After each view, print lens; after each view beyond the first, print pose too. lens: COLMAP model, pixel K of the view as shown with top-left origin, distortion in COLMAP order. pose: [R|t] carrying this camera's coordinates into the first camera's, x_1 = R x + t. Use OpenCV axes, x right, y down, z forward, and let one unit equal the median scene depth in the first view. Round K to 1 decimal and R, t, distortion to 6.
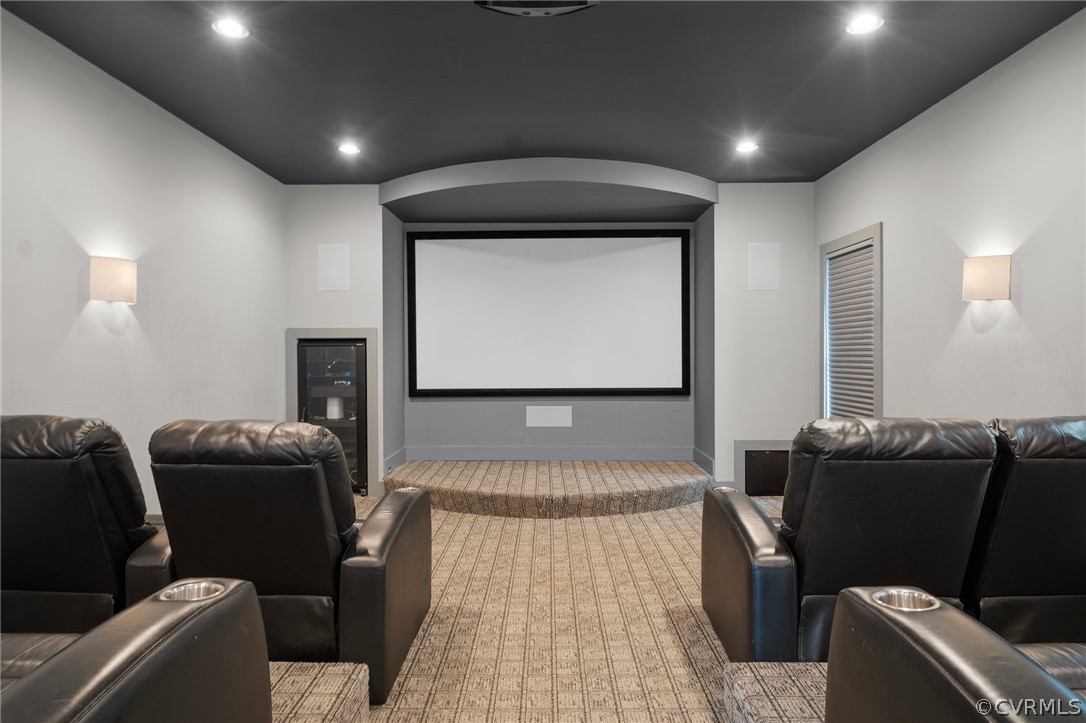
lens RADIAL K [[631.9, 0, 544.2], [0, 631.9, 359.1], [0, 0, 1]] dist [0.001061, 0.000105]
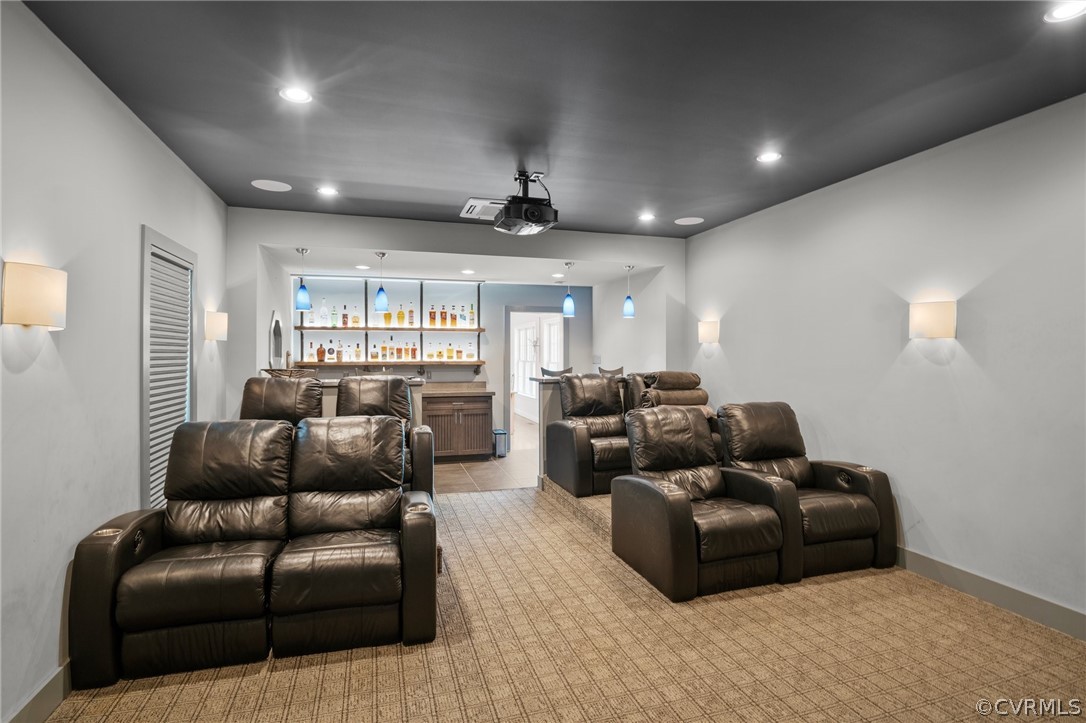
lens RADIAL K [[552.0, 0, 544.5], [0, 552.0, 357.5], [0, 0, 1]] dist [-0.026253, -0.004539]
pose [[-0.954132, 0.004843, -0.299348, 0.344965], [-0.000681, 0.999831, 0.018347, -0.075666], [0.299386, 0.017709, -0.953968, 1.886394]]
